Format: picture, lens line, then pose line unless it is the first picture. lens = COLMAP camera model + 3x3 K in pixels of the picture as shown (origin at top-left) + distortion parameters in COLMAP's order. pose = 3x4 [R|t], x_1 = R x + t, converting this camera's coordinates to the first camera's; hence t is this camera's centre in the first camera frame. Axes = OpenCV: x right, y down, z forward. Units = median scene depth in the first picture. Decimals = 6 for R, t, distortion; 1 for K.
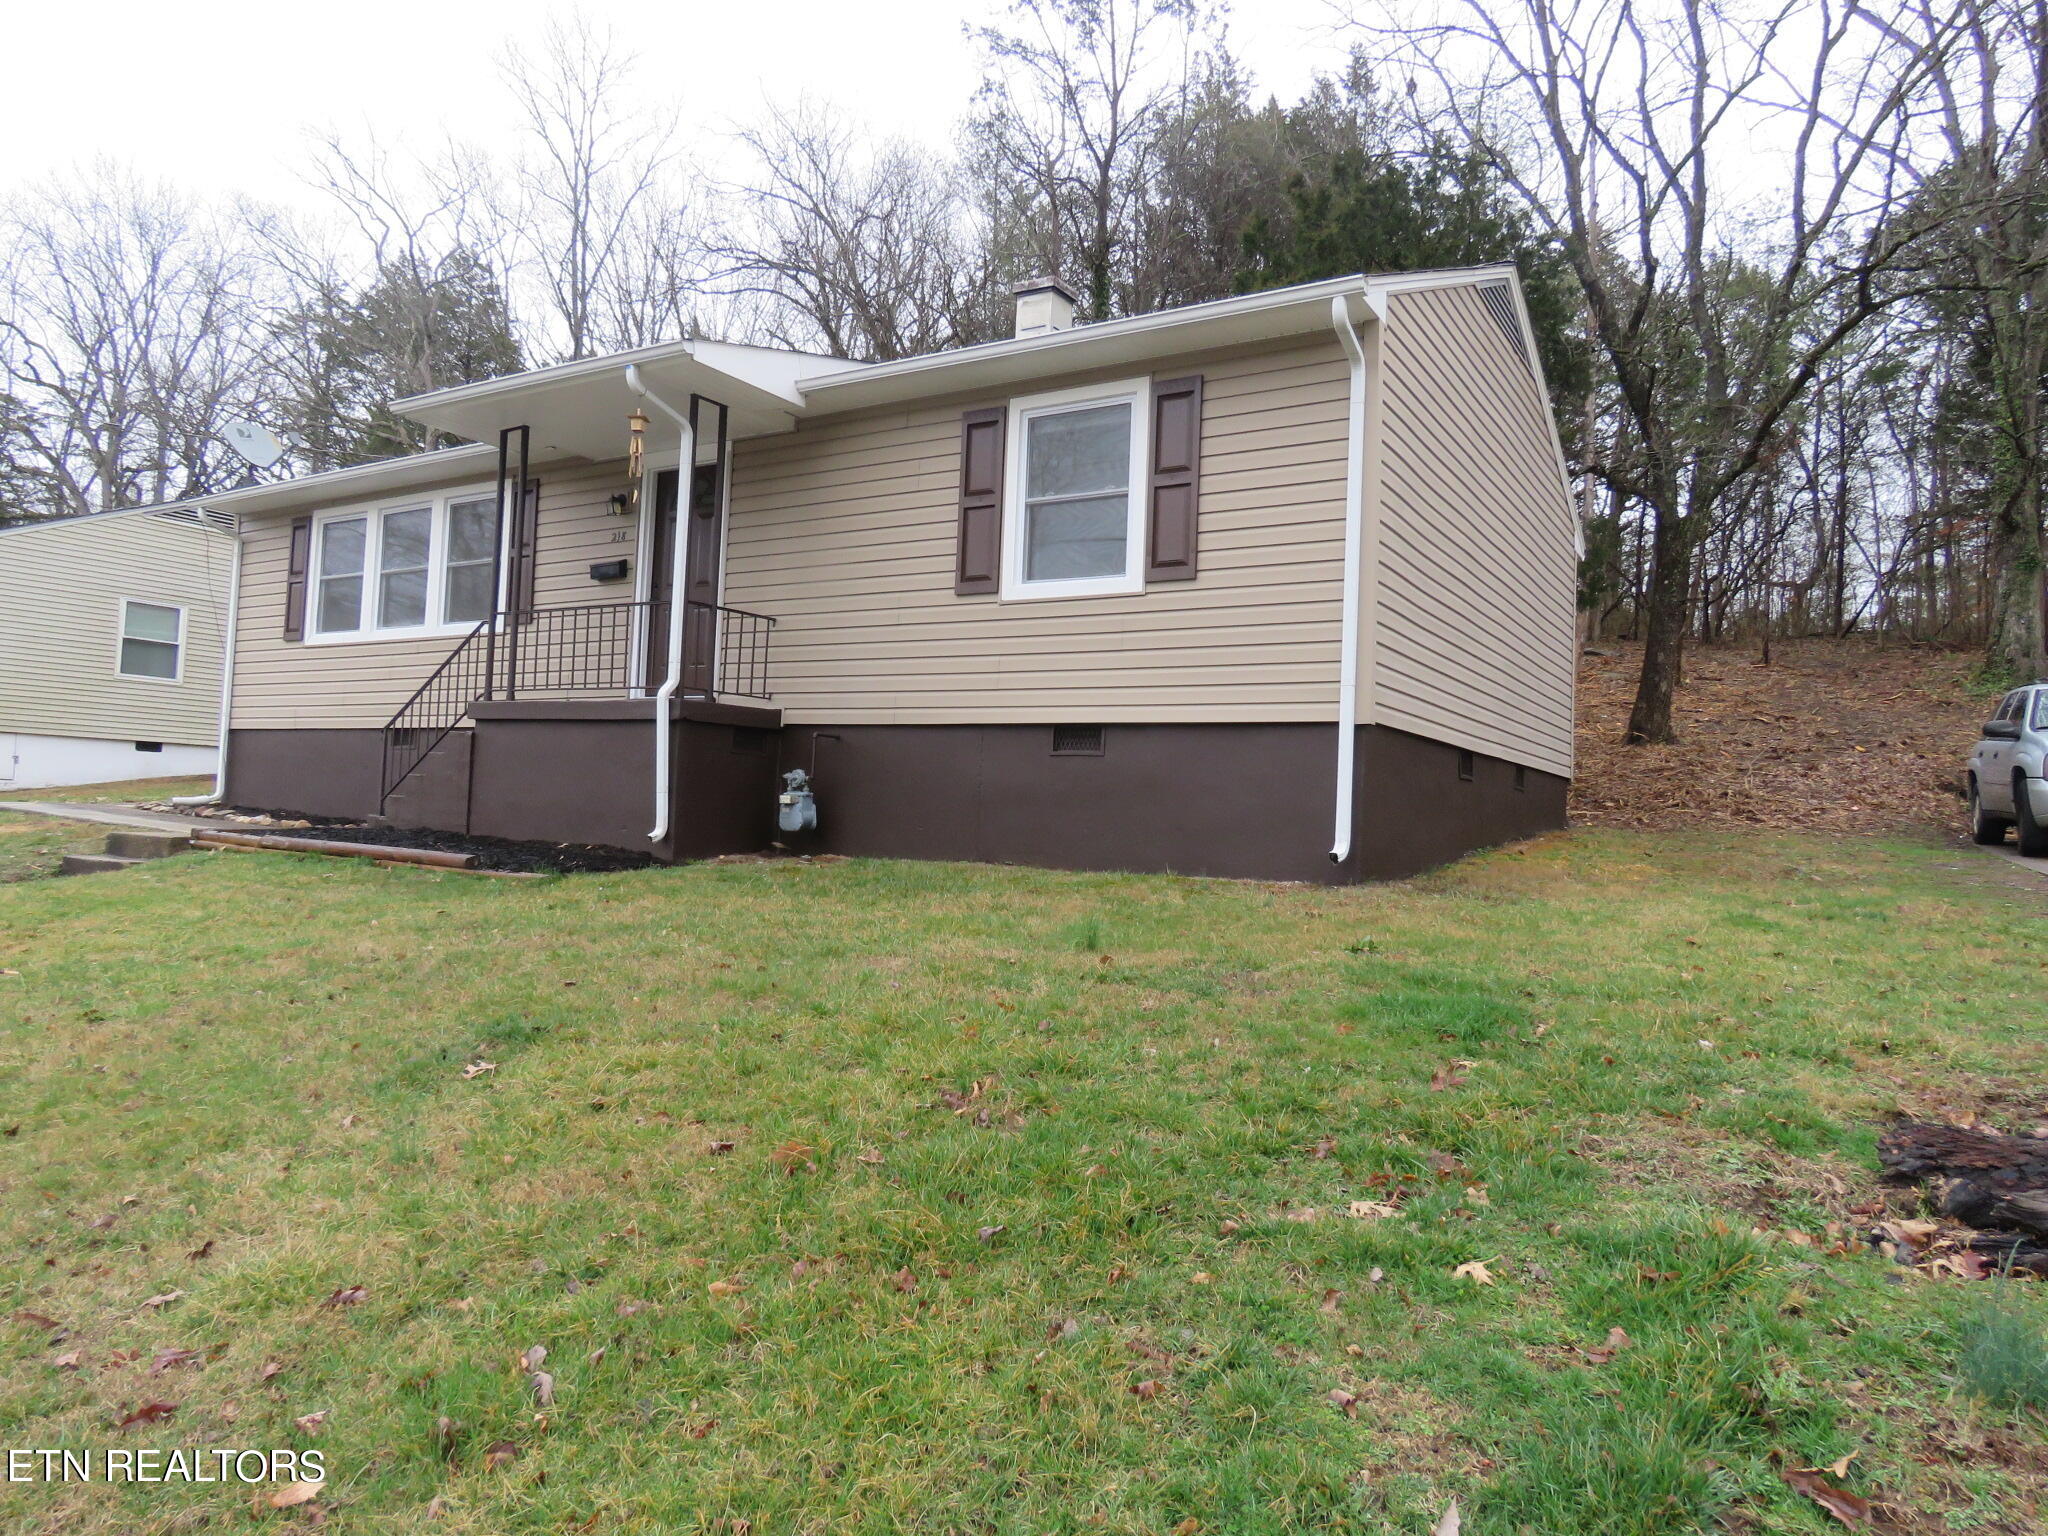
lens RADIAL K [[1294.6, 0, 1024.0], [0, 1294.6, 768.0], [0, 0, 1]] dist [-0.002257, -0.002562]
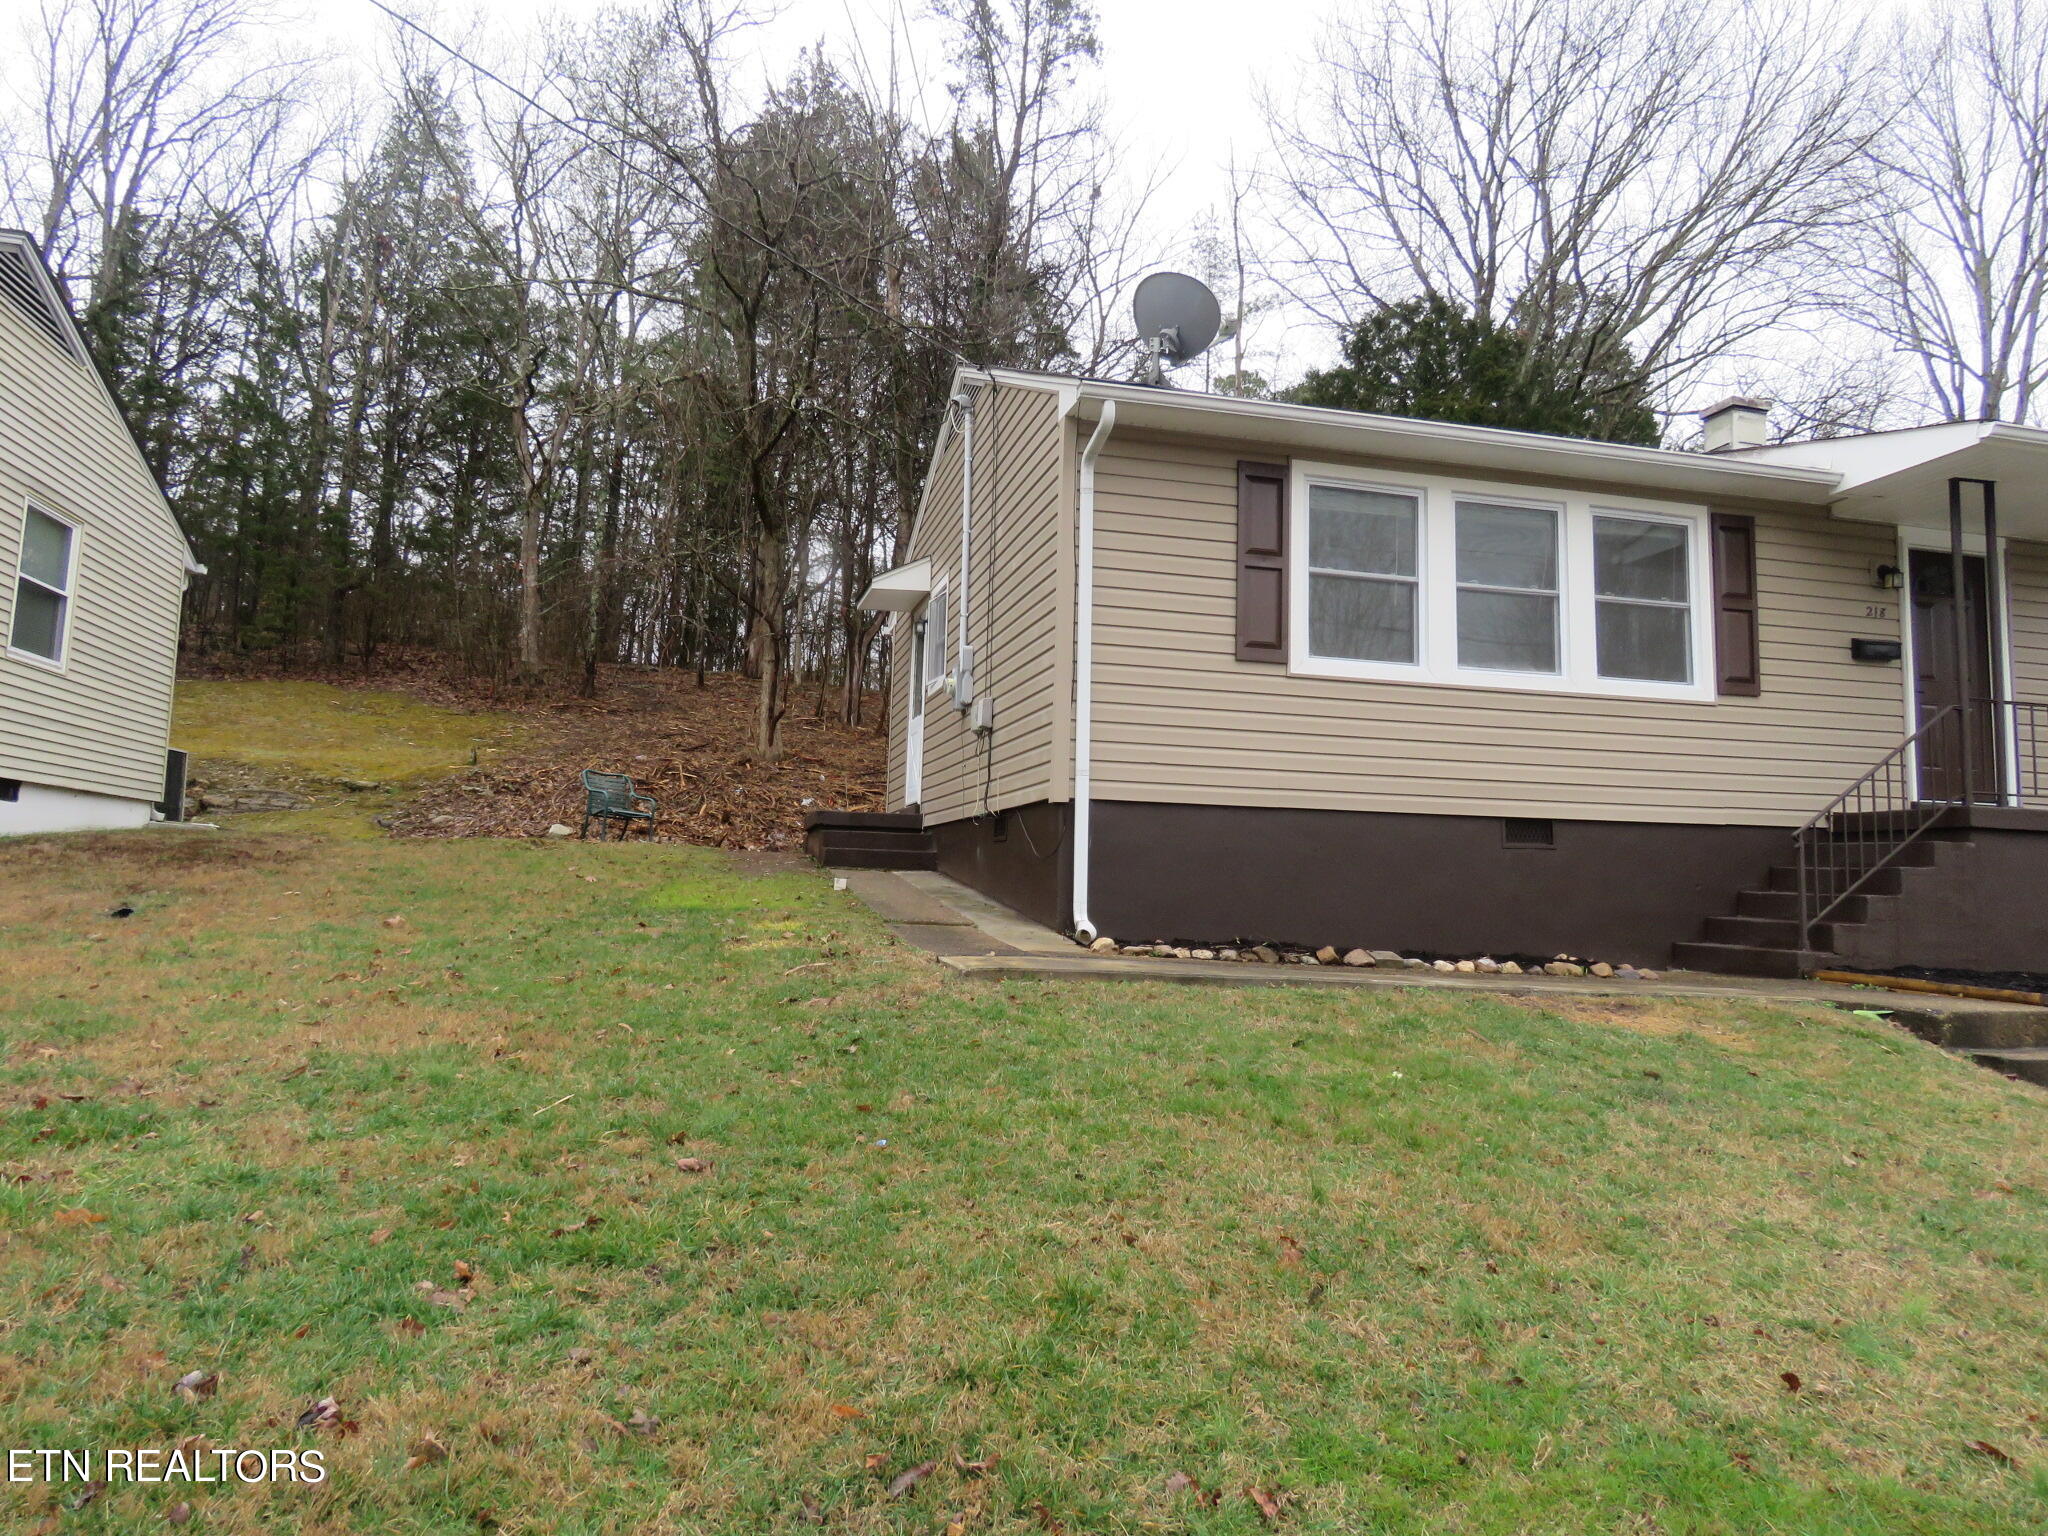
lens RADIAL K [[1294.6, 0, 1024.0], [0, 1294.6, 768.0], [0, 0, 1]] dist [-0.002257, -0.002562]
pose [[0.687098, 0.047182, 0.725031, -1.084397], [-0.018125, 0.998692, -0.047814, -0.018468], [-0.726339, 0.019712, 0.687054, 0.669954]]
